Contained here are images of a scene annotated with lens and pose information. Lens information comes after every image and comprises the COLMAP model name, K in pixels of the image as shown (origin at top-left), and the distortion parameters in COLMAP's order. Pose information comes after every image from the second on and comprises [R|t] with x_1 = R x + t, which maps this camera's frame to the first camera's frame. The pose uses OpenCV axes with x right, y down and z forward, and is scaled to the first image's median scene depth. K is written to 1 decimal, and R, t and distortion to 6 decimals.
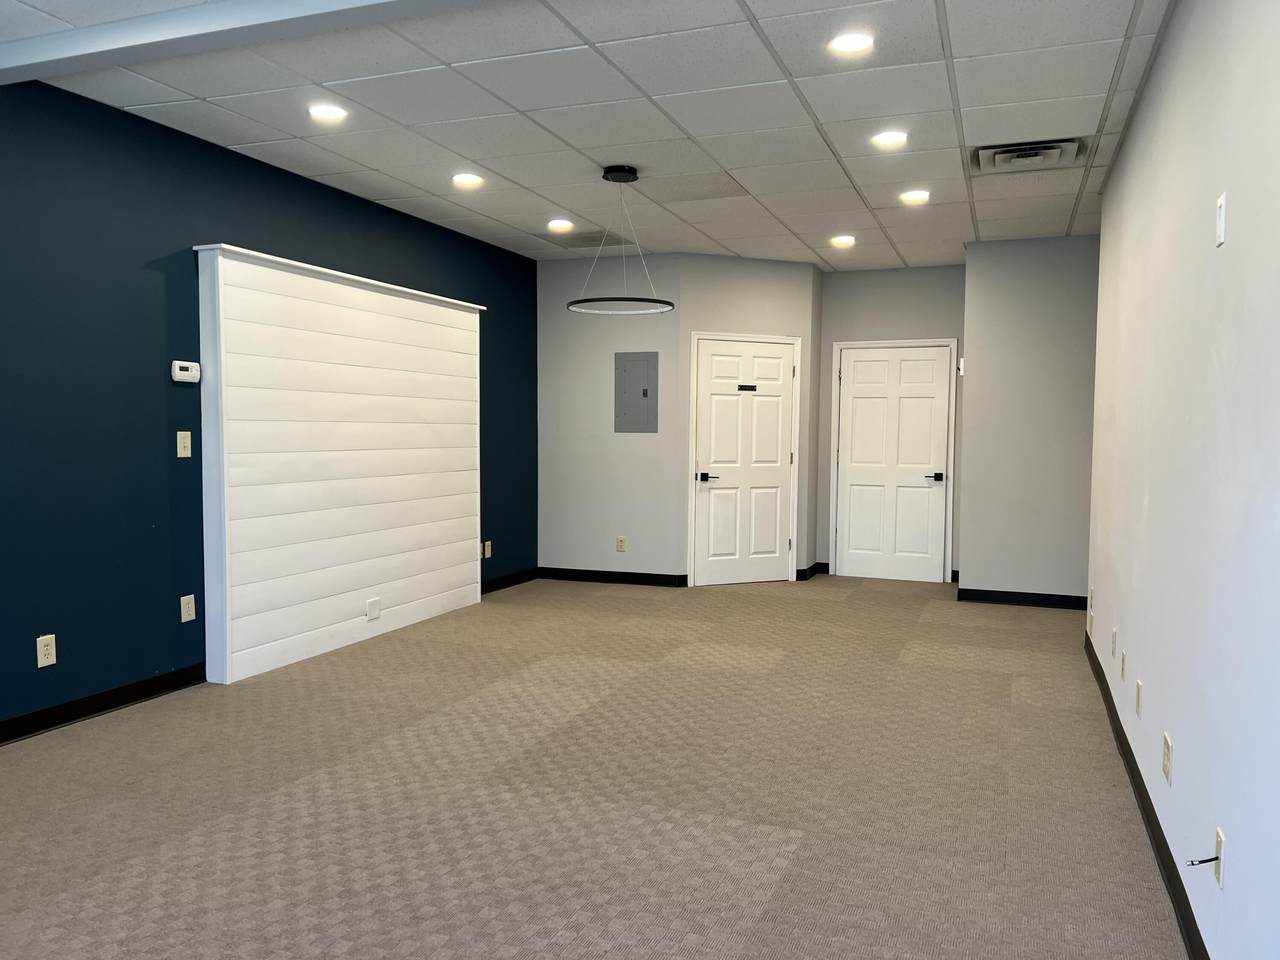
lens RADIAL K [[958.9, 0, 641.8], [0, 958.9, 484.4], [0, 0, 1]] dist [0.034507, -0.011225]
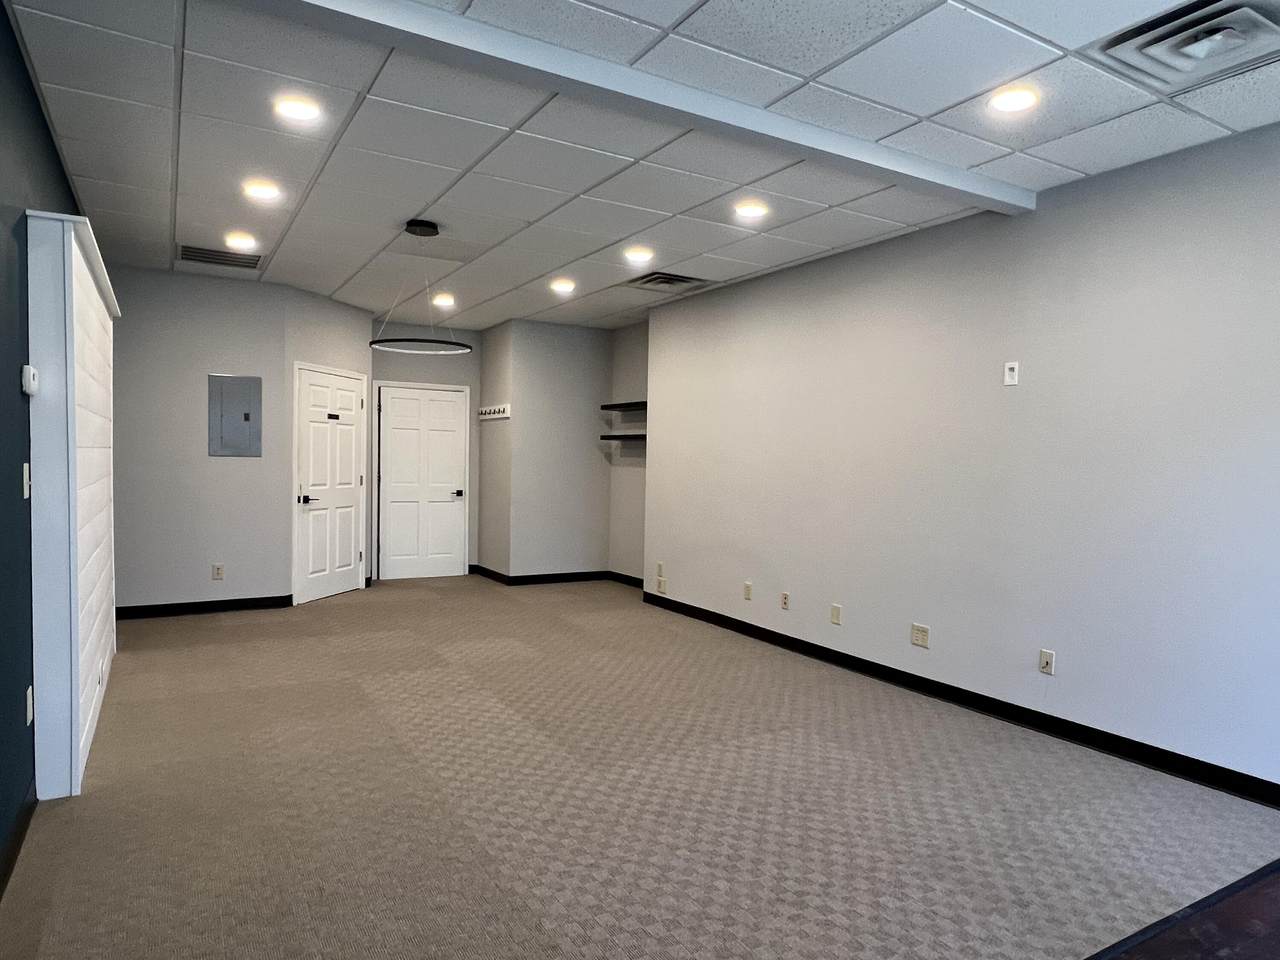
lens RADIAL K [[802.7, 0, 641.0], [0, 802.7, 478.1], [0, 0, 1]] dist [0.001309, 0.001168]
pose [[0.623200, -0.013500, 0.781946, -0.599925], [0.030795, 0.999499, -0.007288, -0.020126], [-0.781456, 0.028622, 0.623304, 0.243367]]
